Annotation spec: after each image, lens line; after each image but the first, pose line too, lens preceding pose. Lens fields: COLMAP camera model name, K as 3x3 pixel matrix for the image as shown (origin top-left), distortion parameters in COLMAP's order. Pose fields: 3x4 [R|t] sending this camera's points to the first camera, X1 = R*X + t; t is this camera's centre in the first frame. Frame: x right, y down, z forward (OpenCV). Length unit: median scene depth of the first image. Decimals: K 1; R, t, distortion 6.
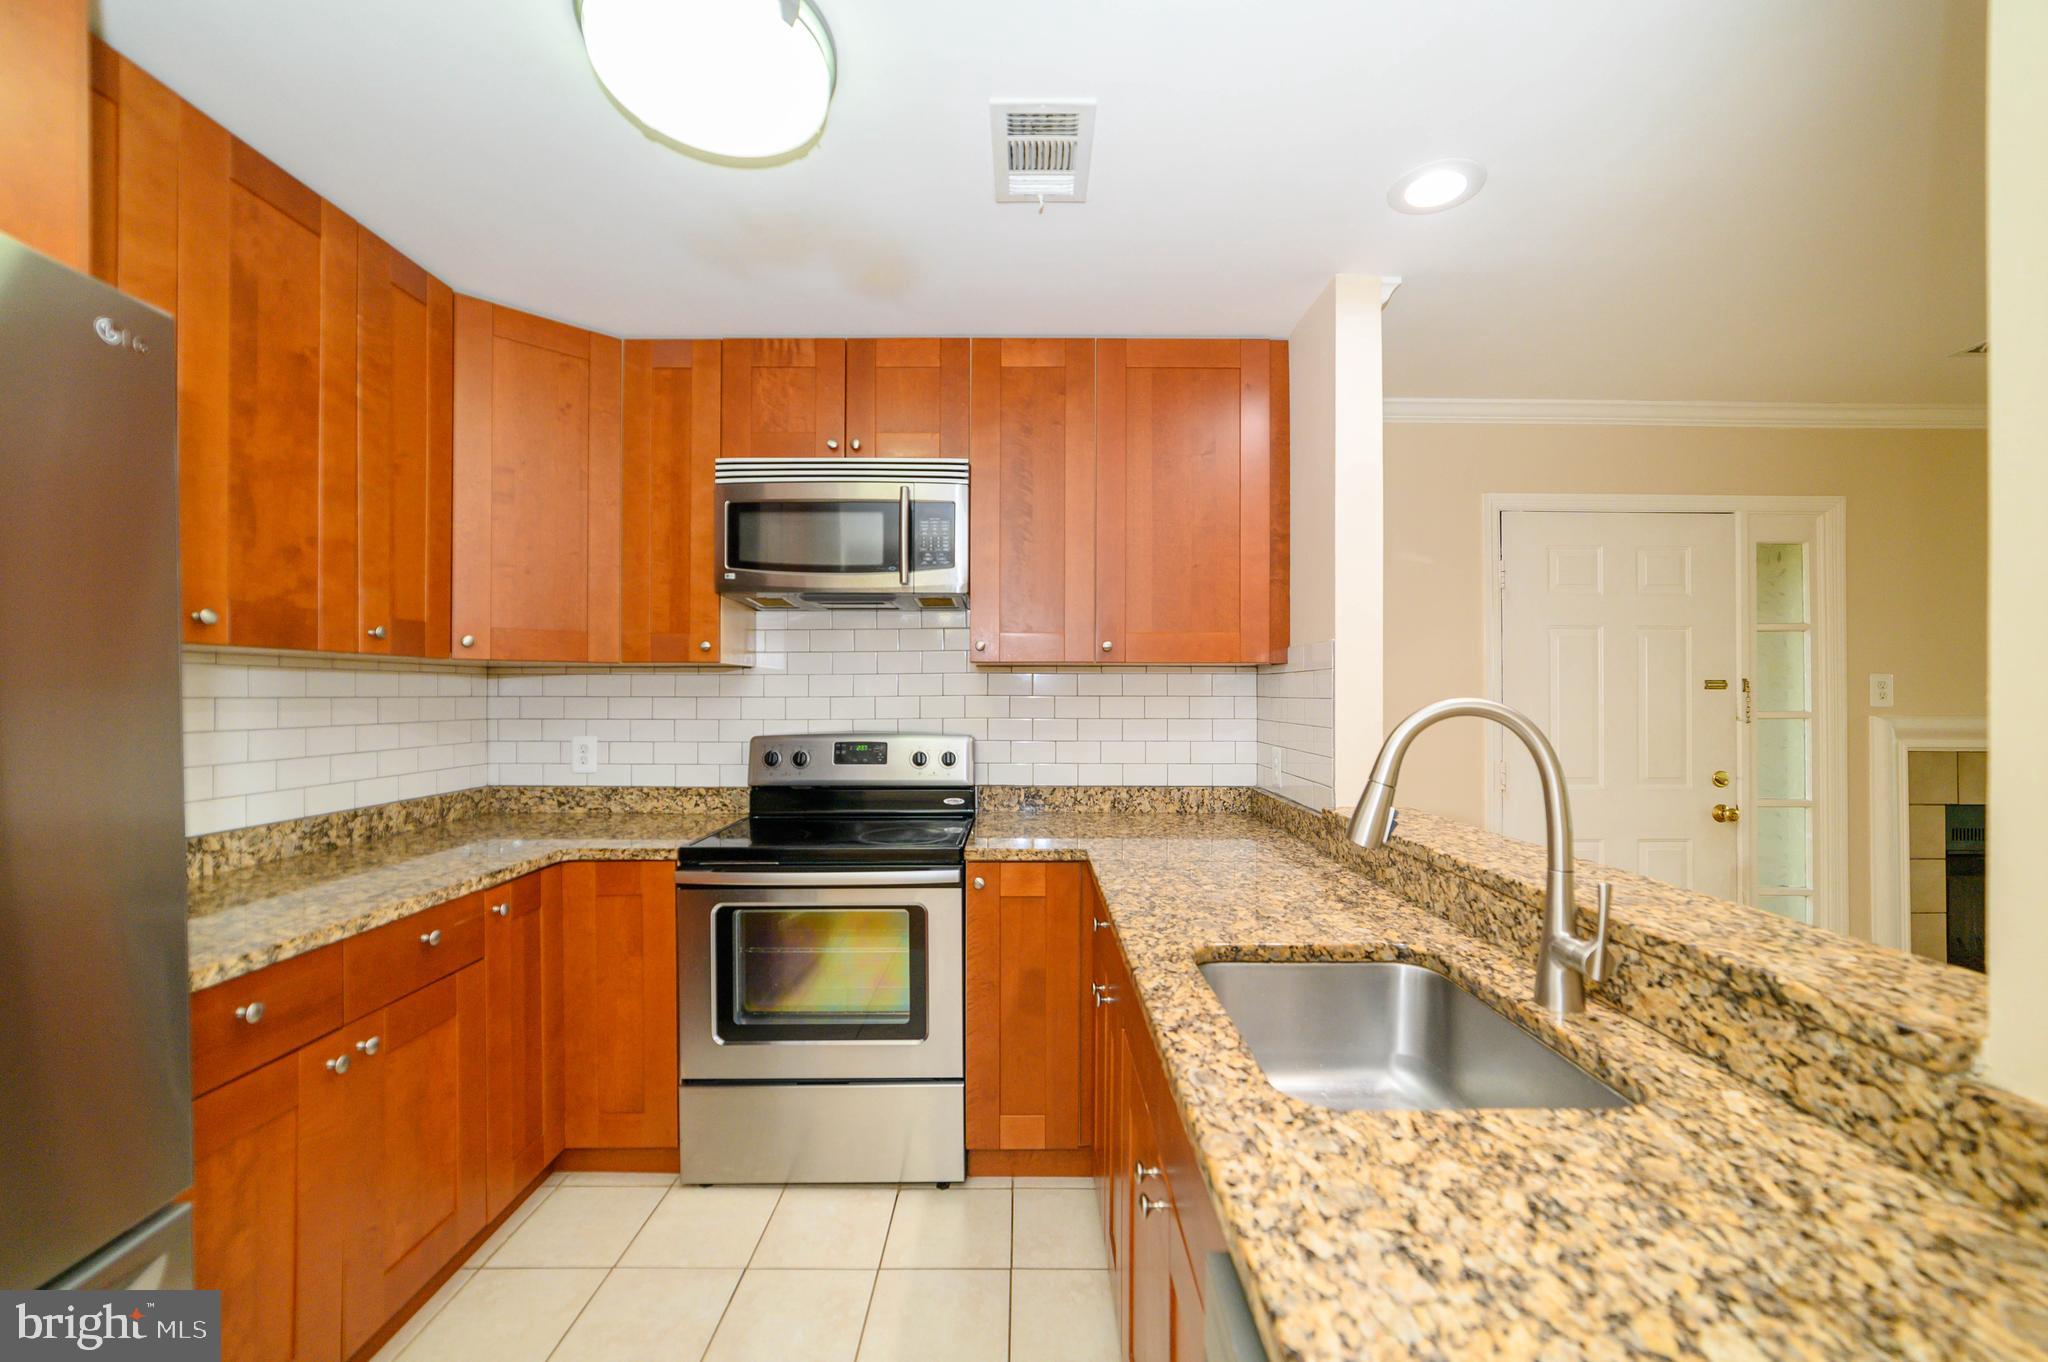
lens RADIAL K [[805.1, 0, 1023.6], [0, 805.1, 698.3], [0, 0, 1]] dist [-0.012918, 0.002192]
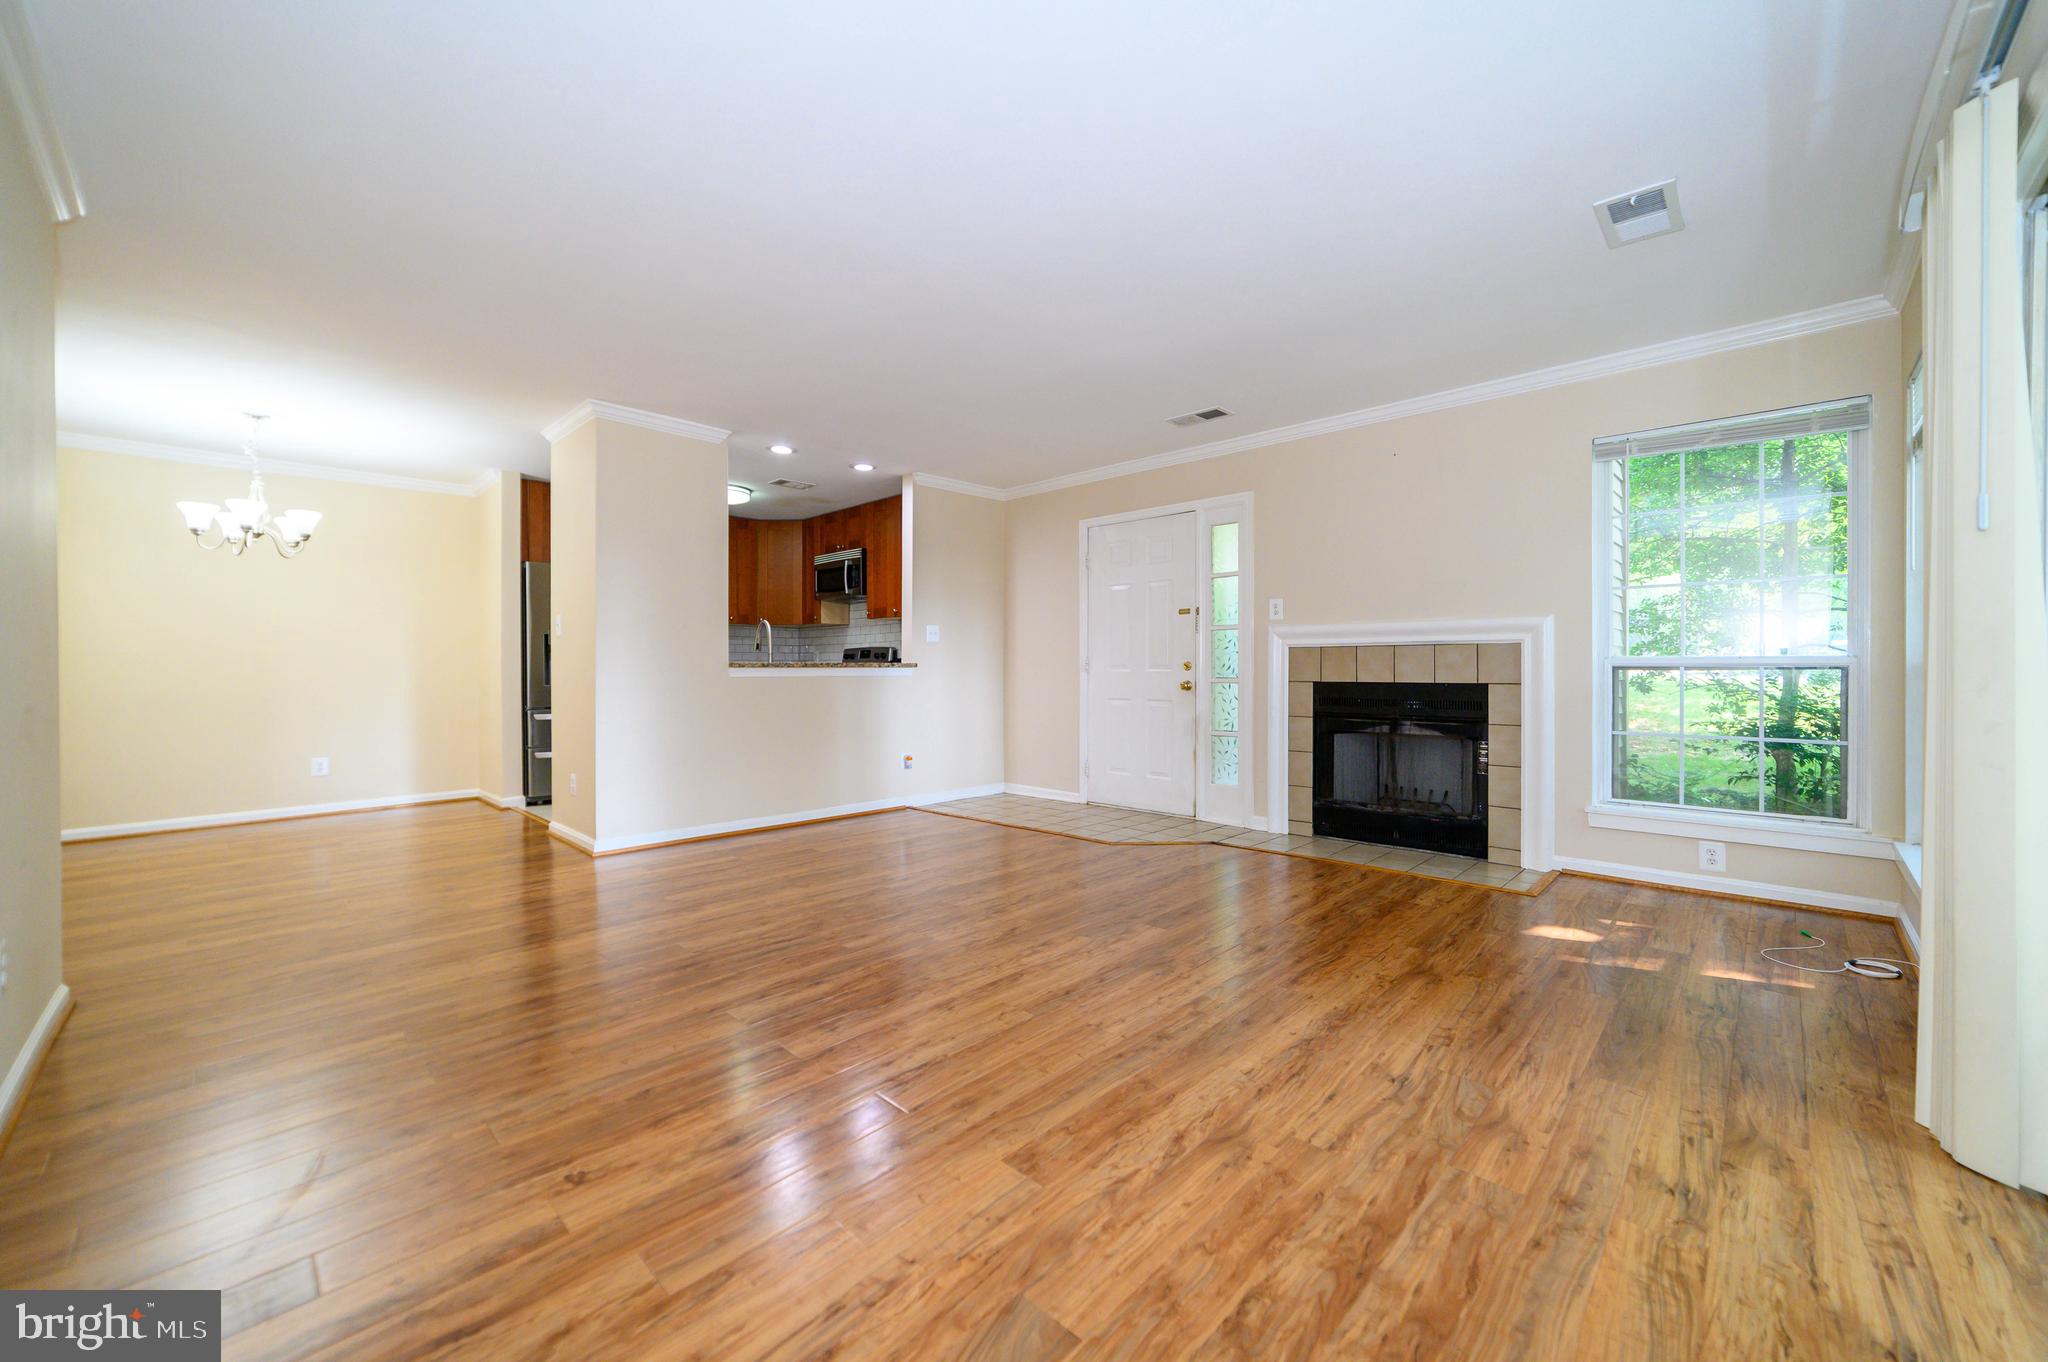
lens RADIAL K [[805.1, 0, 1001.1], [0, 805.1, 658.4], [0, 0, 1]] dist [-0.012918, 0.002192]
pose [[0.707322, -0.011830, -0.706793, 2.485002], [-0.000221, 0.999856, -0.016956, 0.156690], [0.706892, 0.012149, 0.707217, -0.715077]]
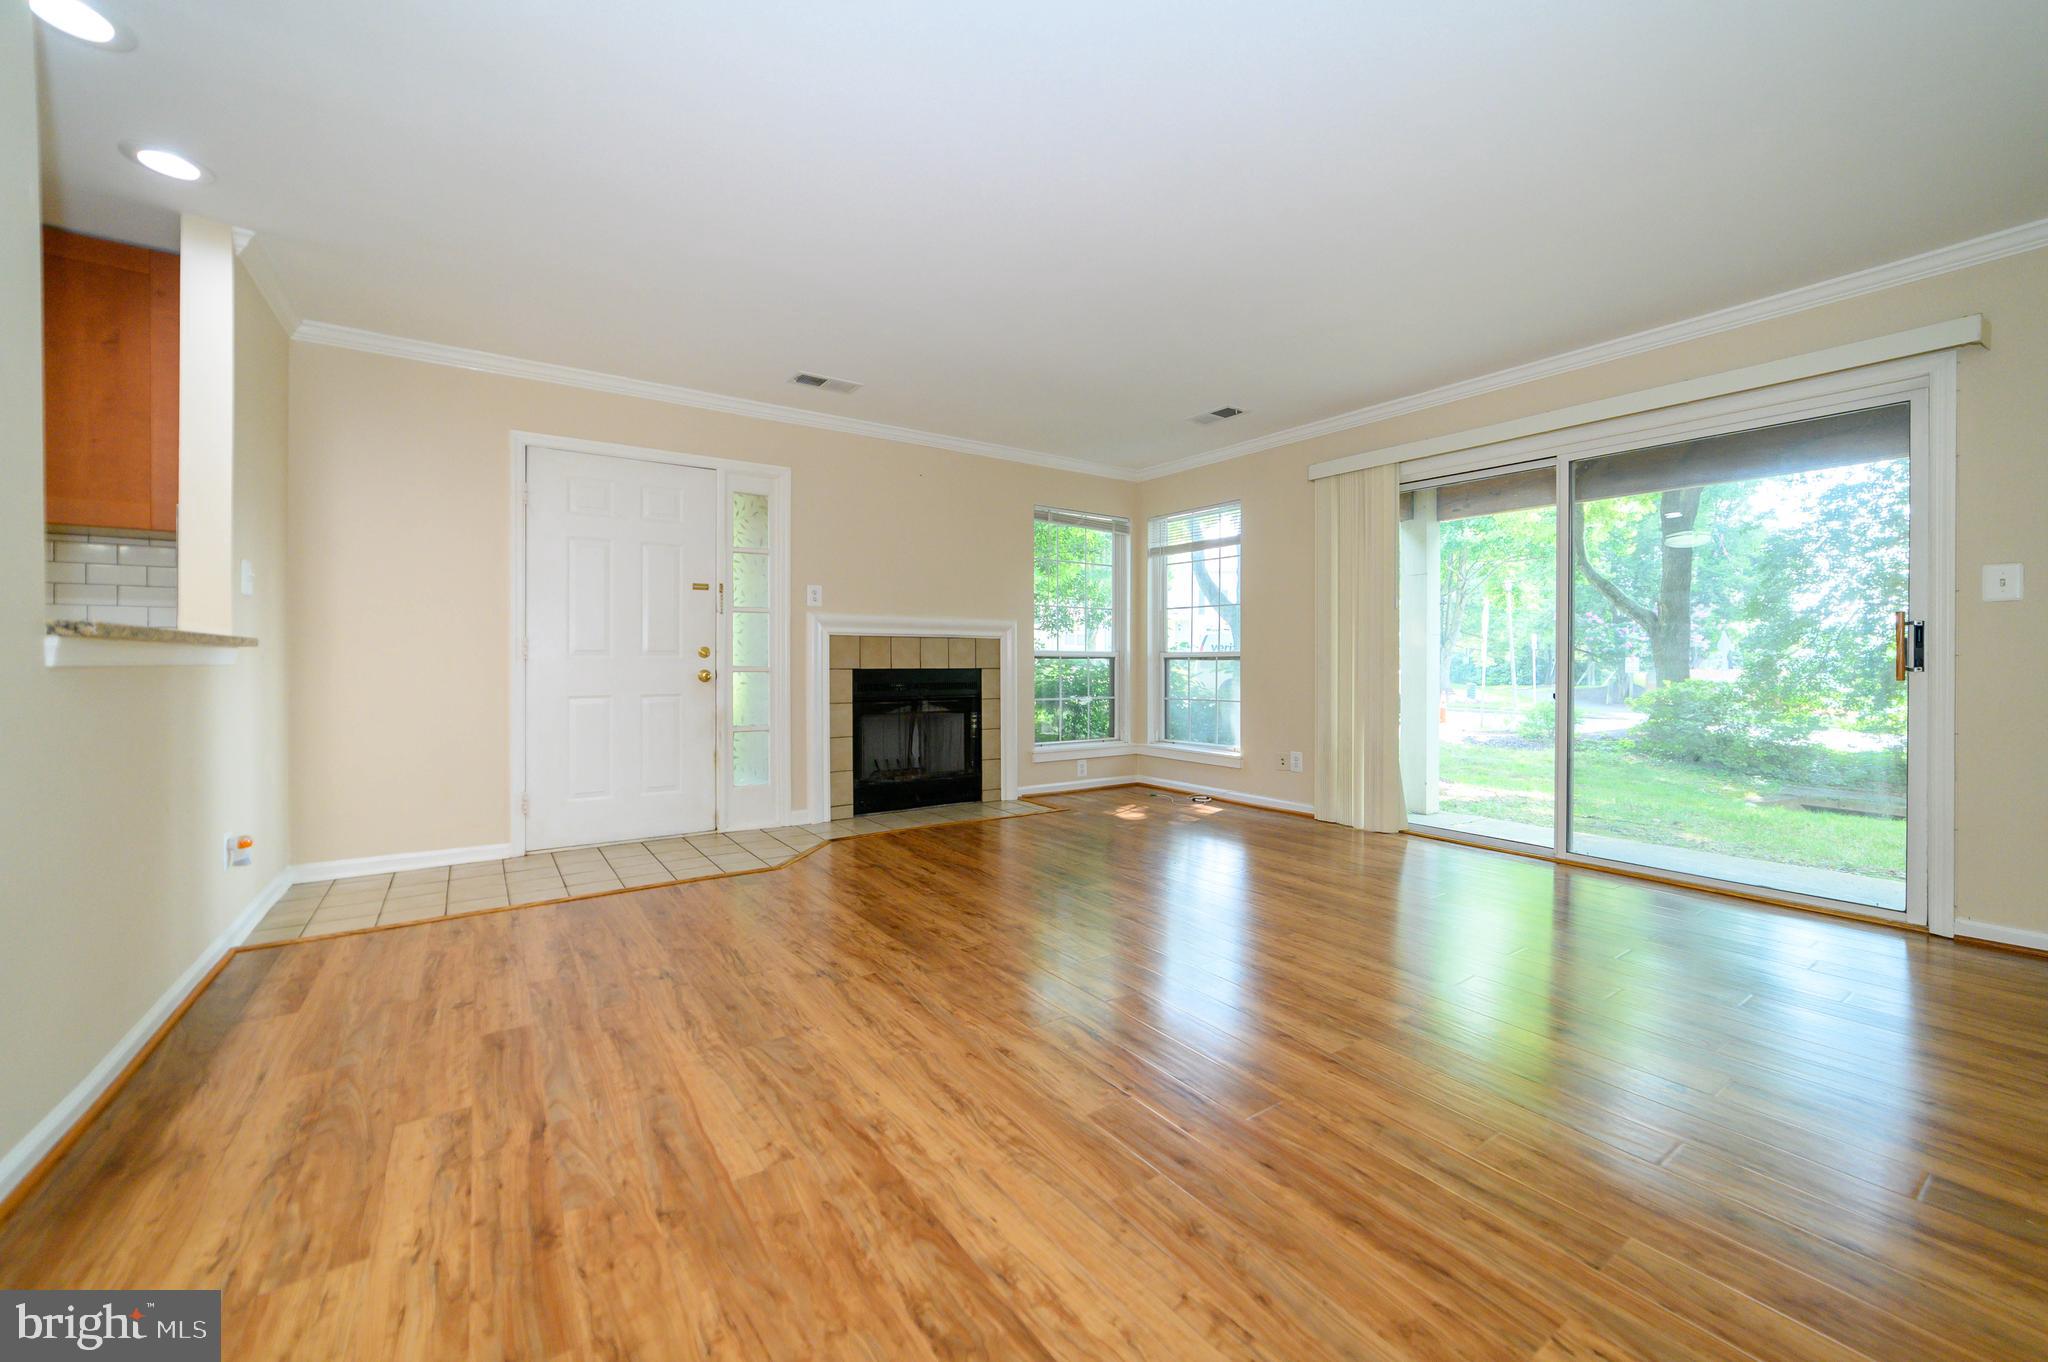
lens RADIAL K [[805.1, 0, 1047.6], [0, 805.1, 660.6], [0, 0, 1]] dist [-0.012918, 0.002192]
pose [[0.814383, 0.001461, 0.580326, 0.727106], [0.002665, 0.999977, -0.006257, 0.174285], [-0.580322, 0.006642, 0.814360, -0.755298]]
